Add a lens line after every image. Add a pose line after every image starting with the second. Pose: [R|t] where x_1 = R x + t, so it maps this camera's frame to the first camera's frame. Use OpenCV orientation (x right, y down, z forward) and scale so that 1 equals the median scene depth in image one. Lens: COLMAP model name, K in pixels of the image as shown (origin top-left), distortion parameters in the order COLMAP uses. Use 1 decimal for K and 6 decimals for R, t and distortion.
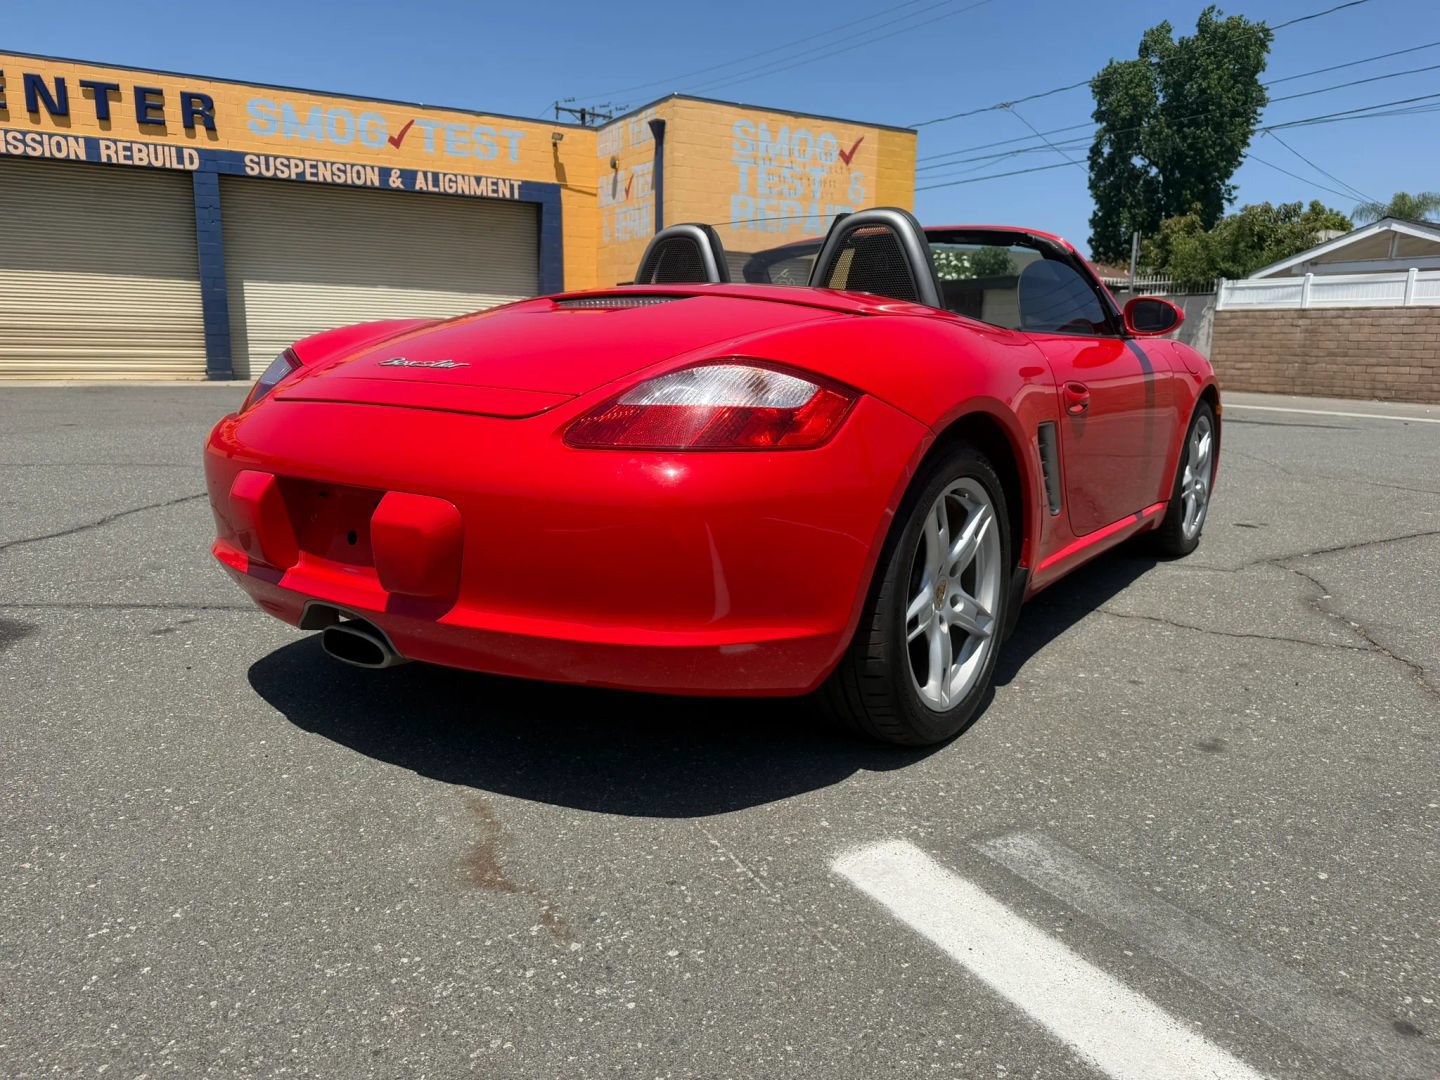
lens RADIAL K [[1025.6, 0, 725.9], [0, 1025.6, 550.2], [0, 0, 1]] dist [0.008069, -0.013798]
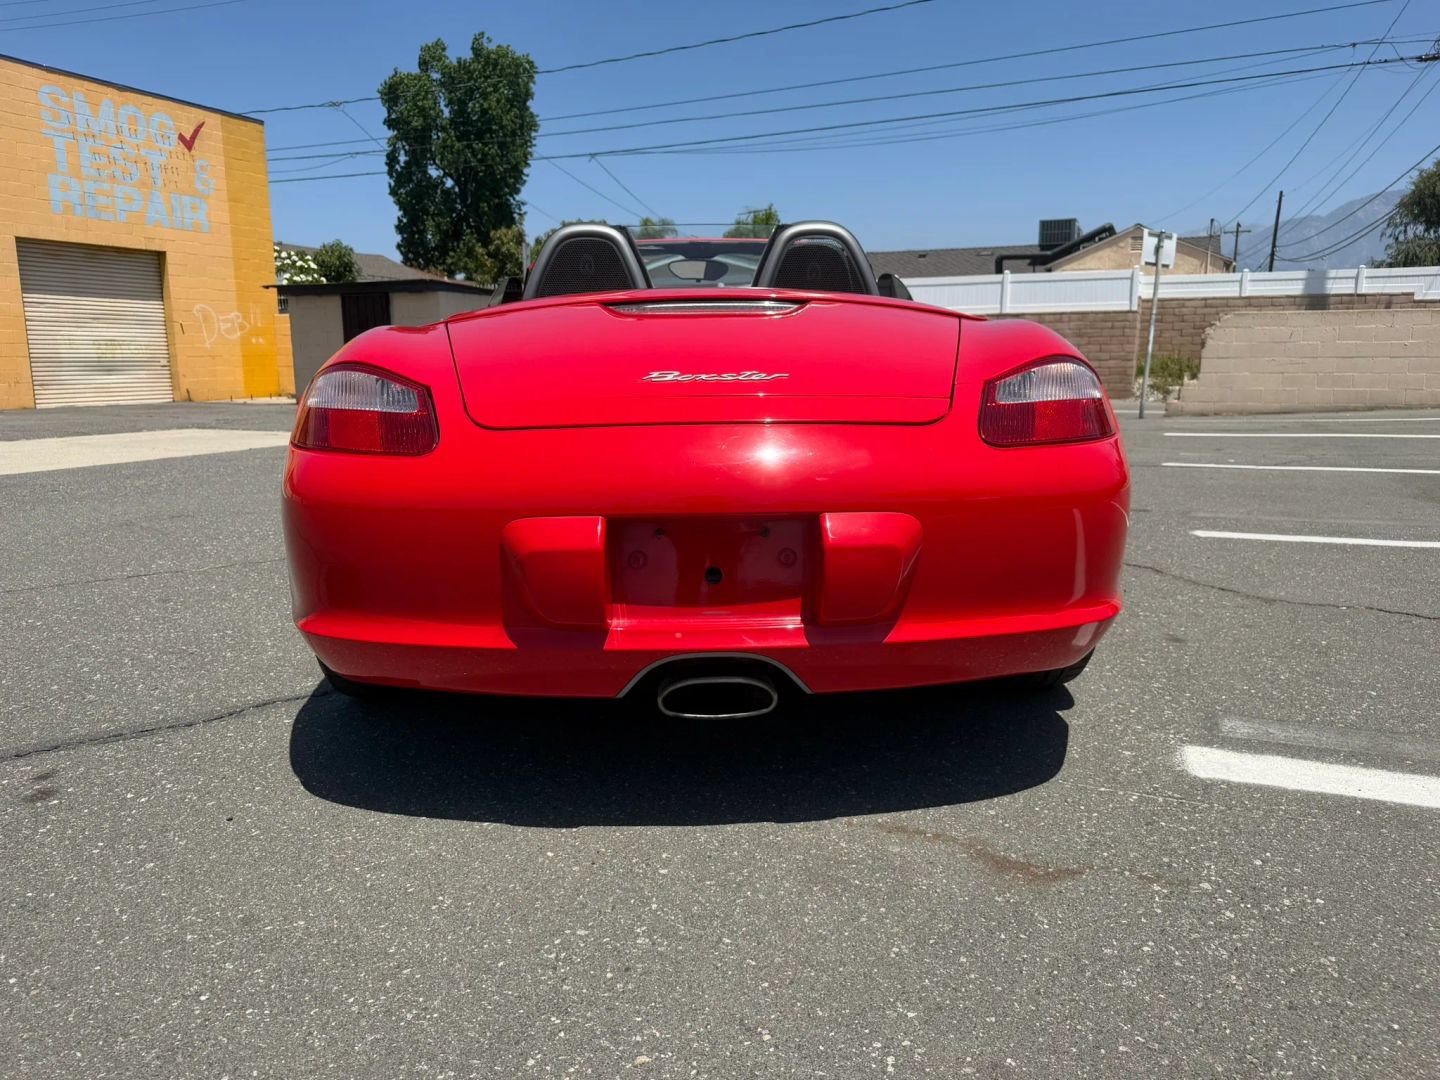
lens RADIAL K [[1025.6, 0, 728.0], [0, 1025.6, 544.7], [0, 0, 1]] dist [0.008069, -0.013798]
pose [[0.793570, -0.131819, 0.594029, -0.088569], [0.137329, 0.989864, 0.036197, -0.006914], [-0.592779, 0.052853, 0.803629, 0.029809]]
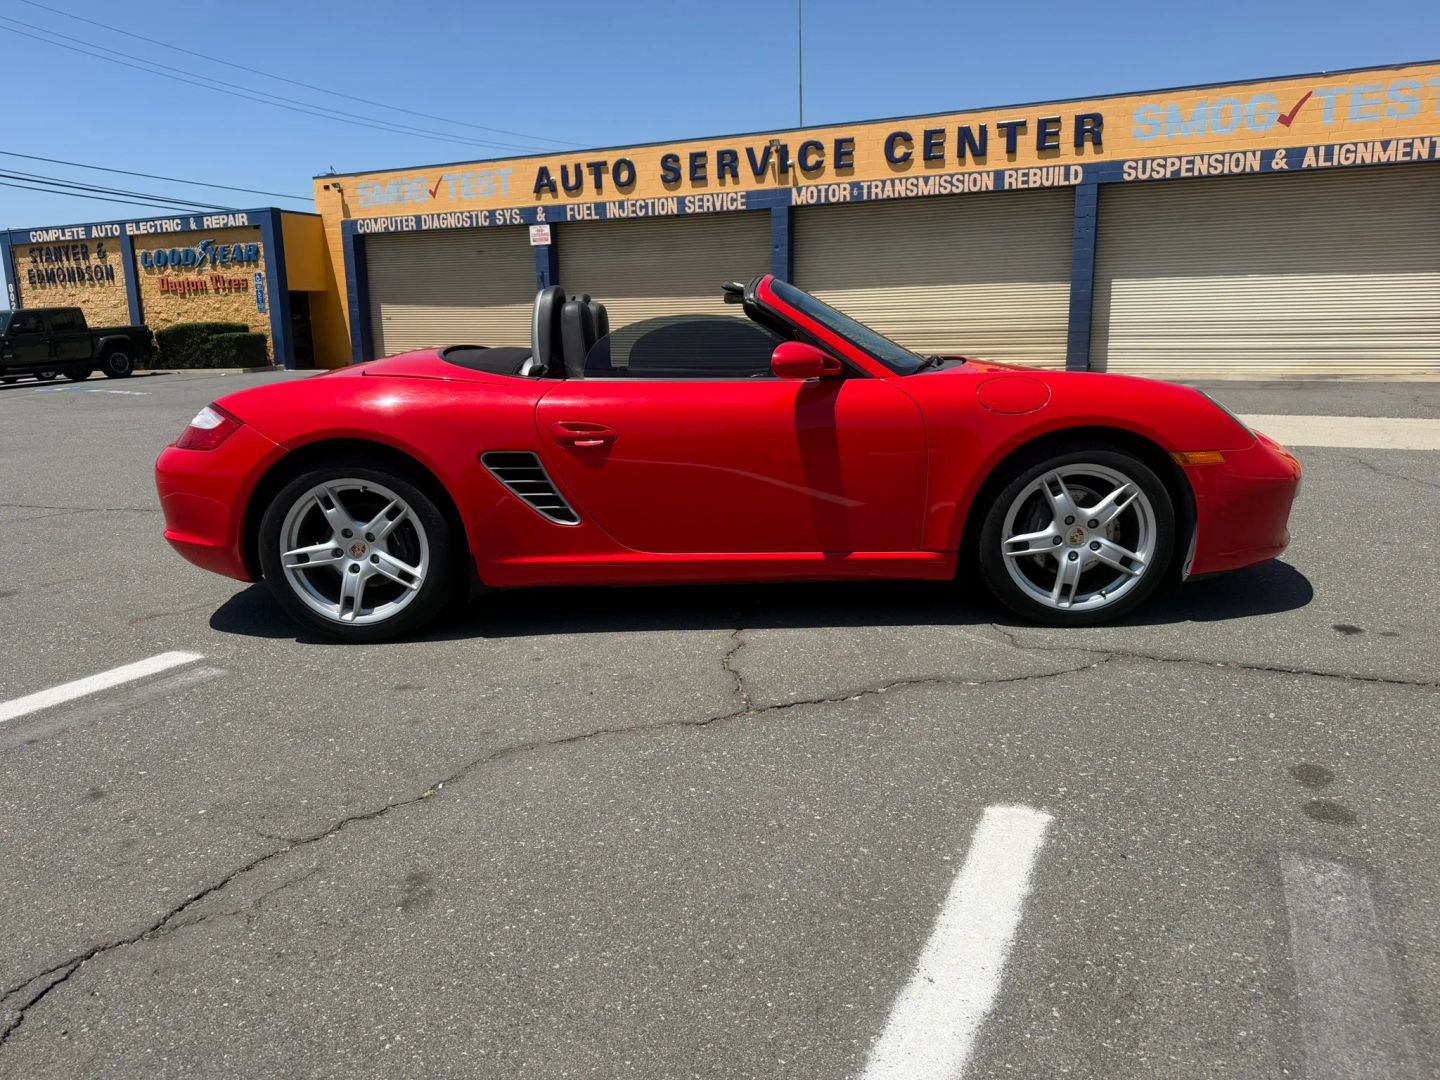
lens RADIAL K [[1025.6, 0, 724.1], [0, 1025.6, 548.4], [0, 0, 1]] dist [0.008069, -0.013798]
pose [[0.563161, 0.146771, -0.813209, 0.208311], [-0.135259, 0.987200, 0.084505, -0.019566], [0.815202, 0.062404, 0.575804, 0.061772]]
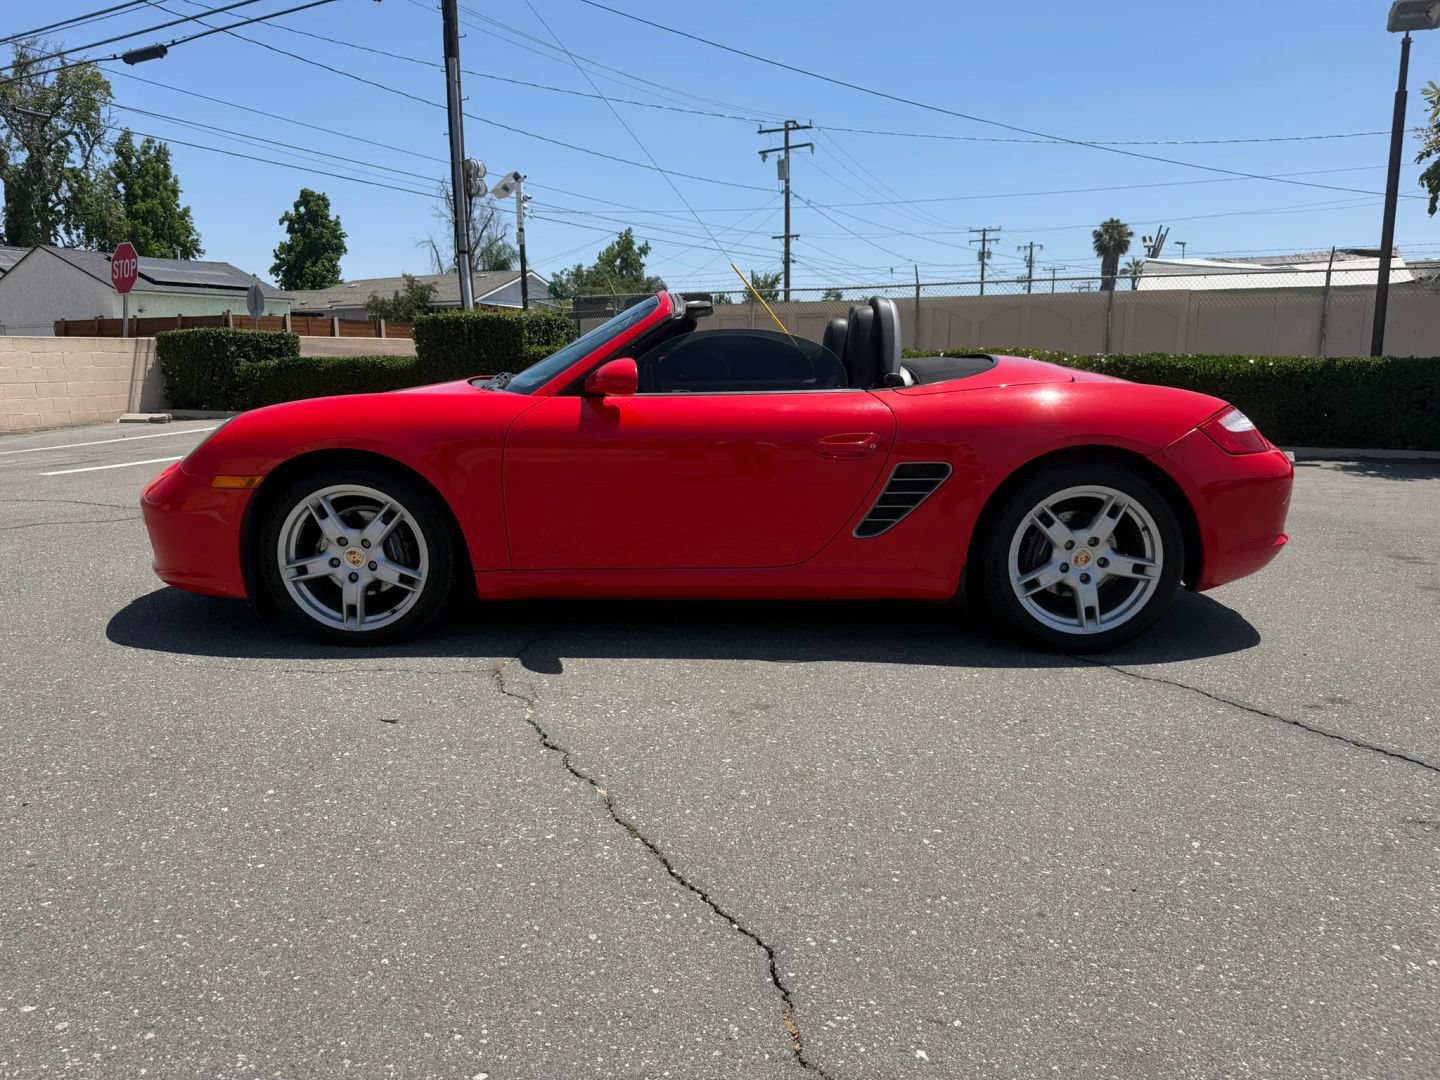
lens RADIAL K [[1025.6, 0, 725.2], [0, 1025.6, 533.4], [0, 0, 1]] dist [0.008069, -0.013798]
pose [[-0.591721, -0.146438, 0.792731, -0.148946], [0.151037, 0.945811, 0.287455, -0.068849], [-0.791867, 0.289825, -0.537539, 0.302732]]
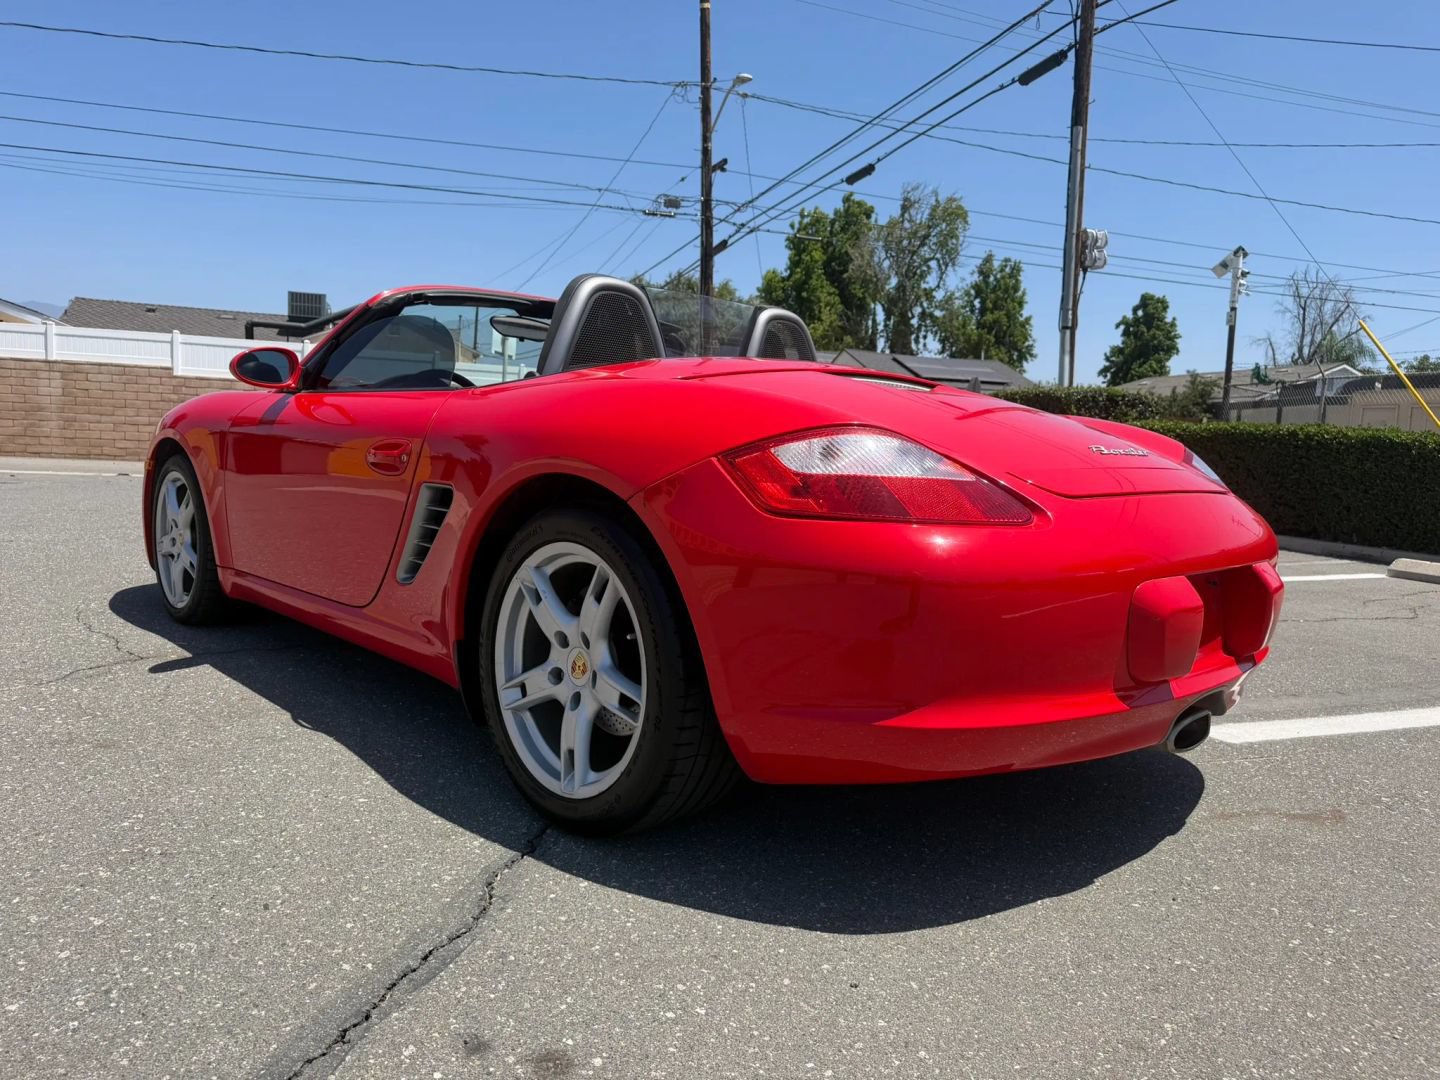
lens RADIAL K [[1025.6, 0, 730.1], [0, 1025.6, 530.8], [0, 0, 1]] dist [0.008069, -0.013798]
pose [[0.155172, -0.088848, 0.983884, -0.144827], [0.149943, 0.986527, 0.065438, -0.023645], [-0.976442, 0.137372, 0.166403, 0.129230]]
